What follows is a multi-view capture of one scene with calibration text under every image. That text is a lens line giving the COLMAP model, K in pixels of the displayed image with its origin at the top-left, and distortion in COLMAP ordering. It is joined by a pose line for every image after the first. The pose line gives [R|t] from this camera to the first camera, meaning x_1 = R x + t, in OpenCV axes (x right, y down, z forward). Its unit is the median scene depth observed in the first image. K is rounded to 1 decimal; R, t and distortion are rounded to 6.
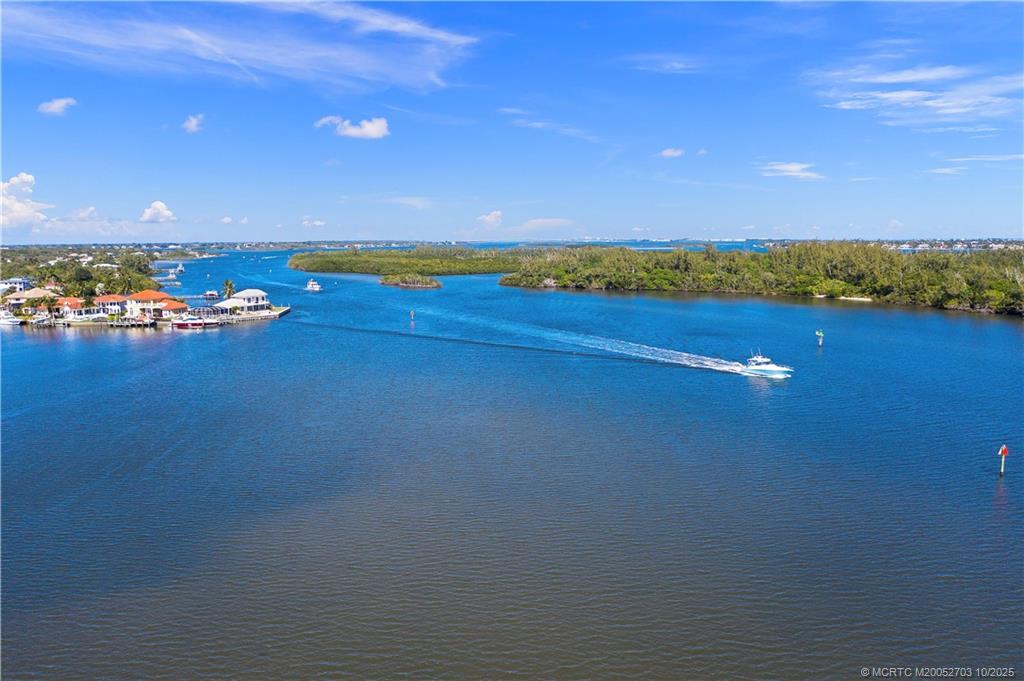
lens RADIAL K [[809.1, 0, 512.1], [0, 809.1, 344.0], [0, 0, 1]] dist [-0.026339, 0.011393]
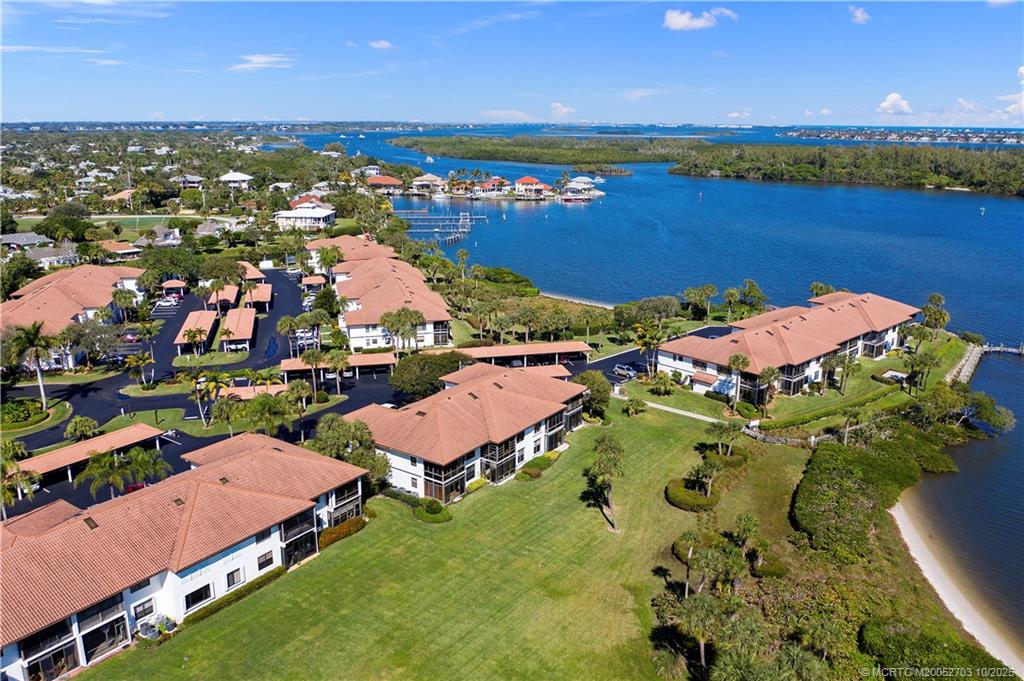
lens RADIAL K [[809.1, 0, 509.3], [0, 809.1, 339.6], [0, 0, 1]] dist [-0.026339, 0.011393]
pose [[0.999851, 0.010155, 0.013981, -0.470513], [-0.011960, 0.990677, 0.135708, 0.030995], [-0.012472, -0.135855, 0.990650, -0.546446]]
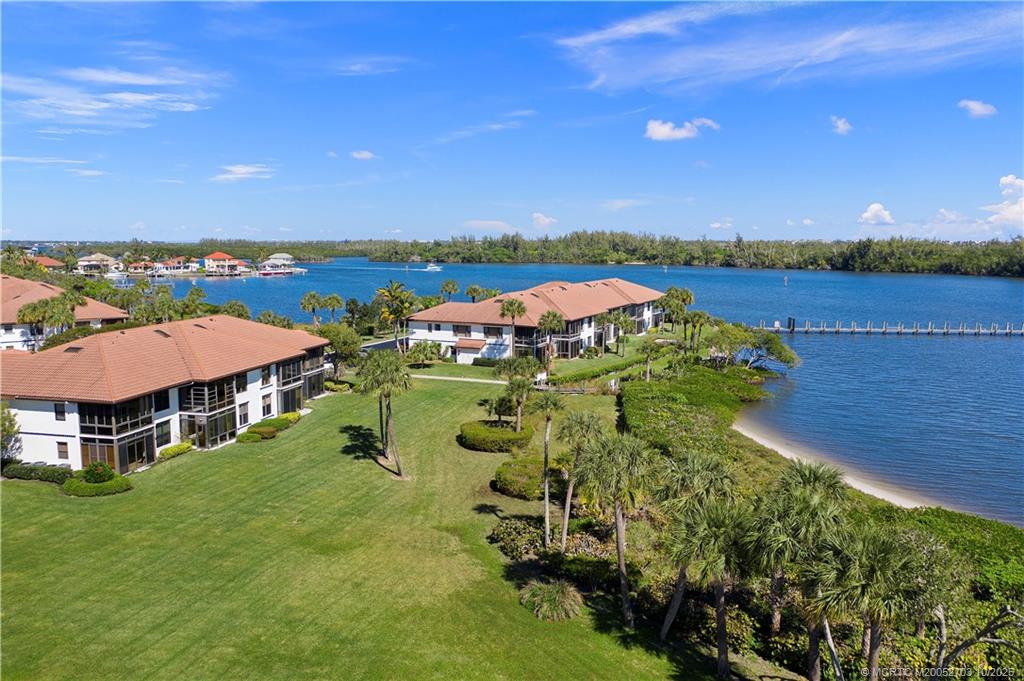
lens RADIAL K [[809.1, 0, 513.5], [0, 809.1, 340.3], [0, 0, 1]] dist [-0.026339, 0.011393]
pose [[0.926092, -0.039183, 0.375258, -0.474105], [0.042381, 0.999101, -0.000268, 0.101763], [-0.374910, 0.016152, 0.926920, -0.463243]]
